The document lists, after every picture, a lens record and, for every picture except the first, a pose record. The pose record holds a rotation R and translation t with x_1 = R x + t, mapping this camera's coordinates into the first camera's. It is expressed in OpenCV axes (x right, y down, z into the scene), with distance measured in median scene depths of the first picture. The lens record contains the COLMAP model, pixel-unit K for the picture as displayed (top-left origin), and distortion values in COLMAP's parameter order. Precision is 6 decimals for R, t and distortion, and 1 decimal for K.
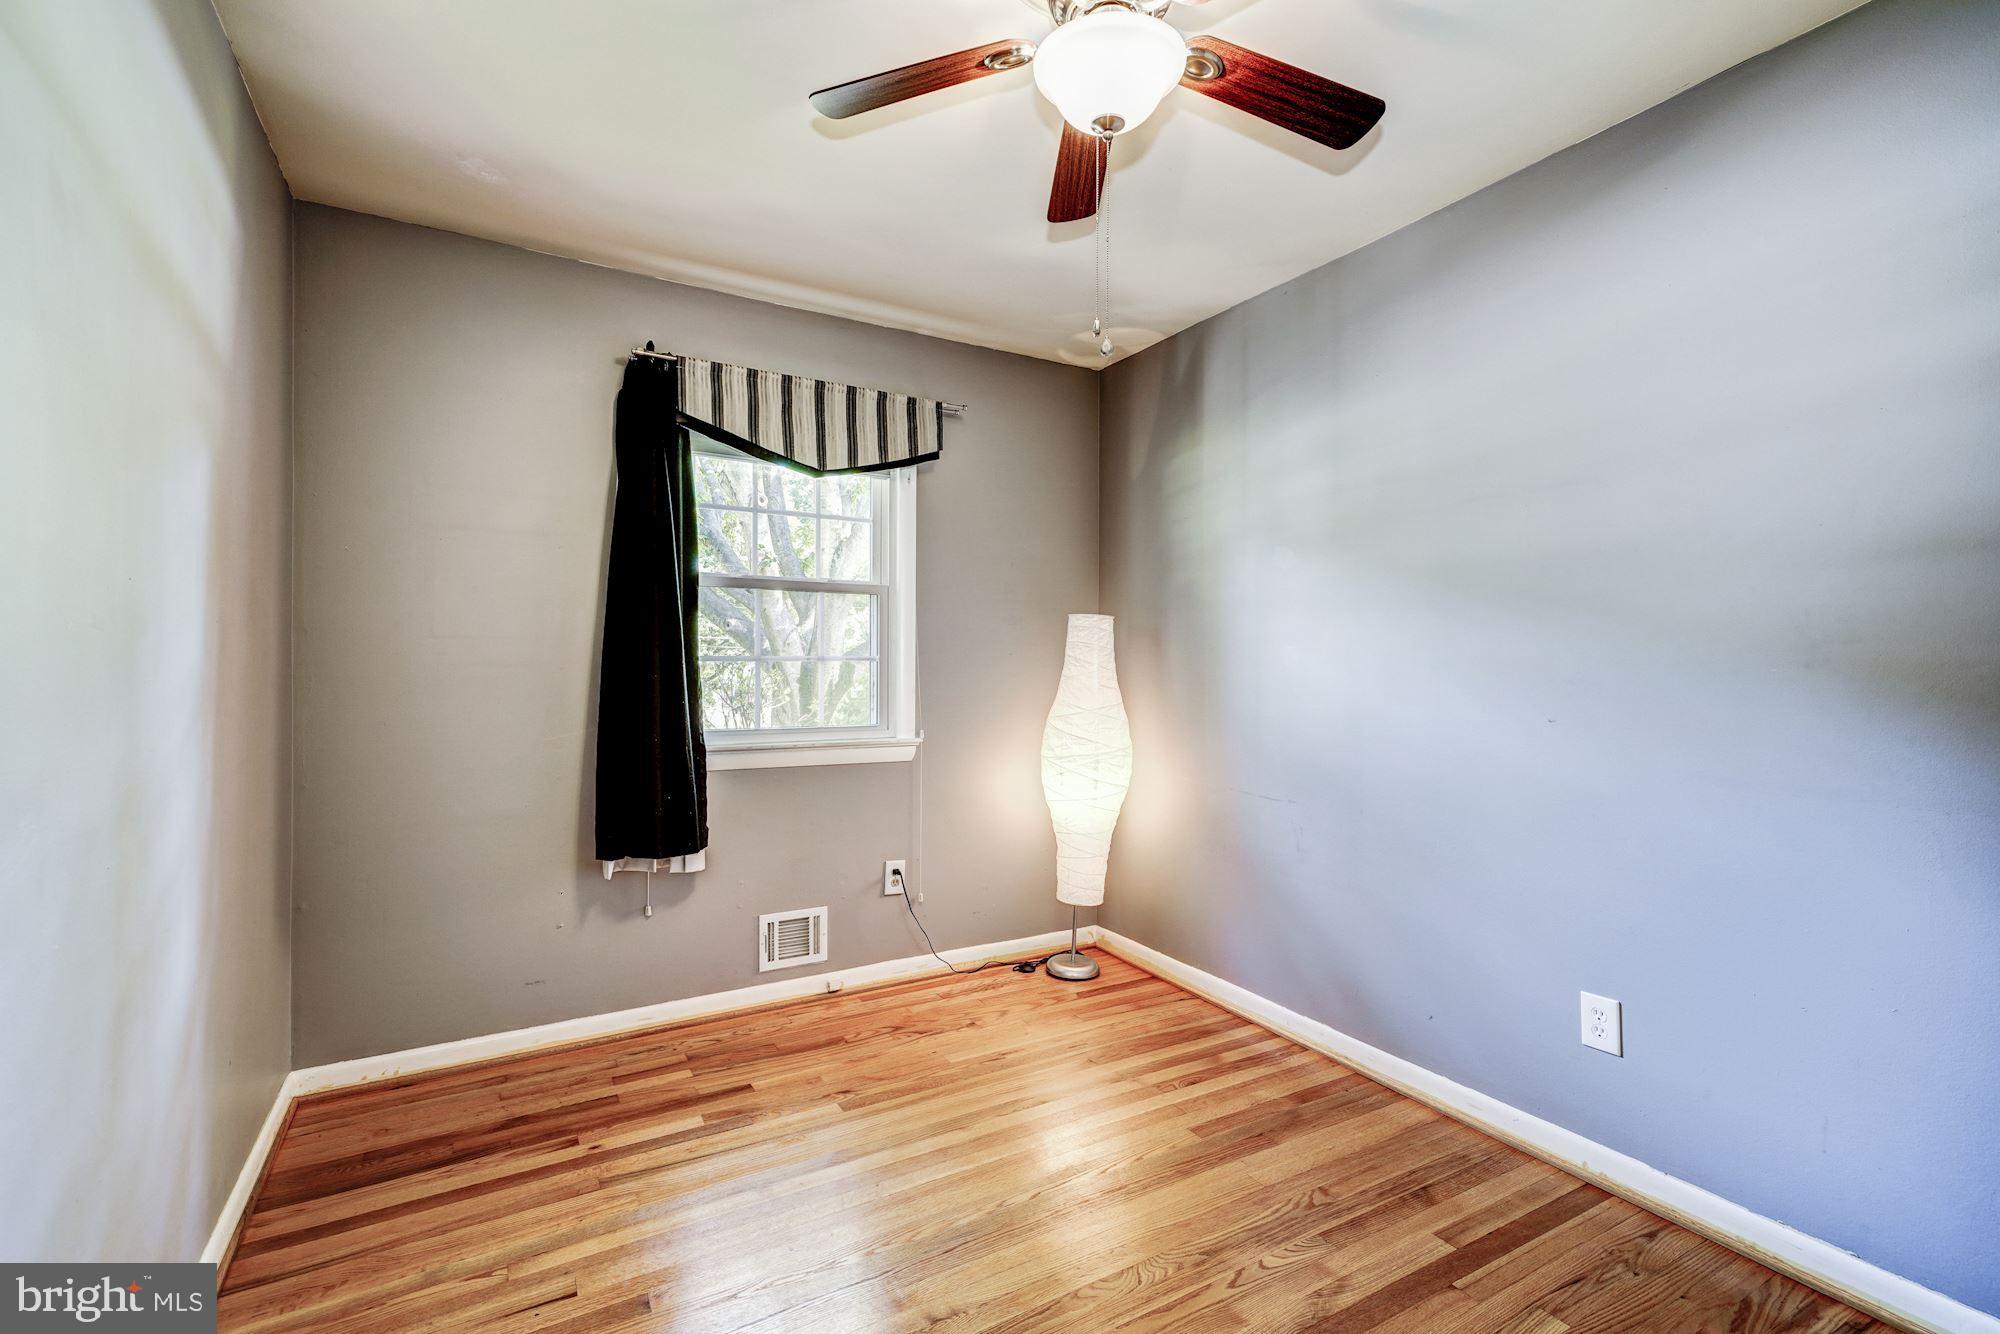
lens RADIAL K [[888.2, 0, 991.2], [0, 888.2, 664.2], [0, 0, 1]] dist [0.007578, 0.001495]
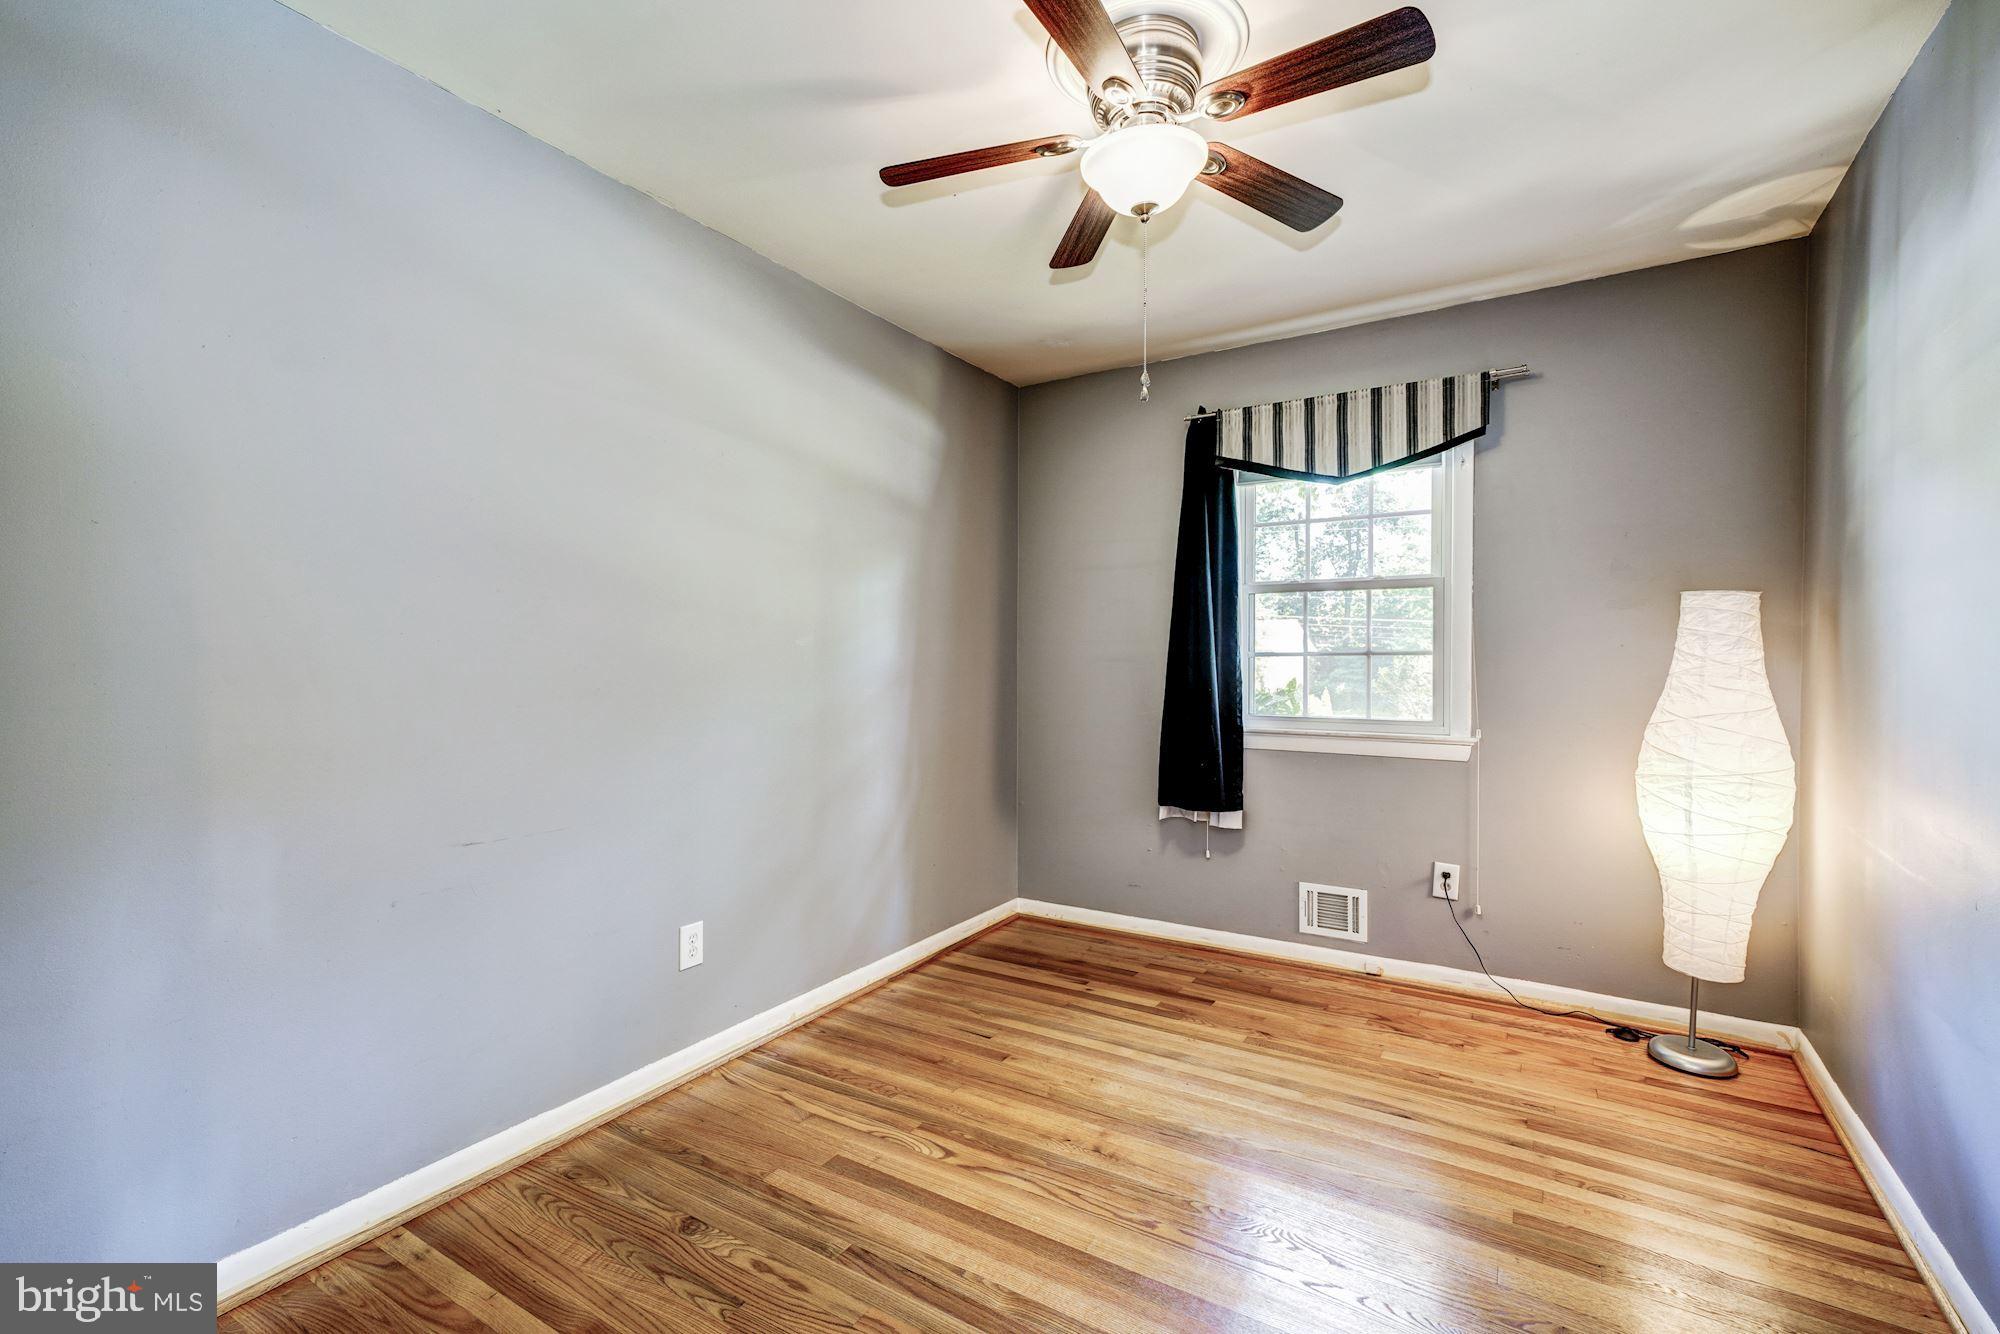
lens RADIAL K [[888.2, 0, 991.2], [0, 888.2, 664.2], [0, 0, 1]] dist [0.007578, 0.001495]
pose [[0.461823, 0.001137, -0.886971, 0.557949], [0.004255, 0.999985, 0.003497, 0.000501], [0.886962, -0.005389, 0.461811, 0.132023]]
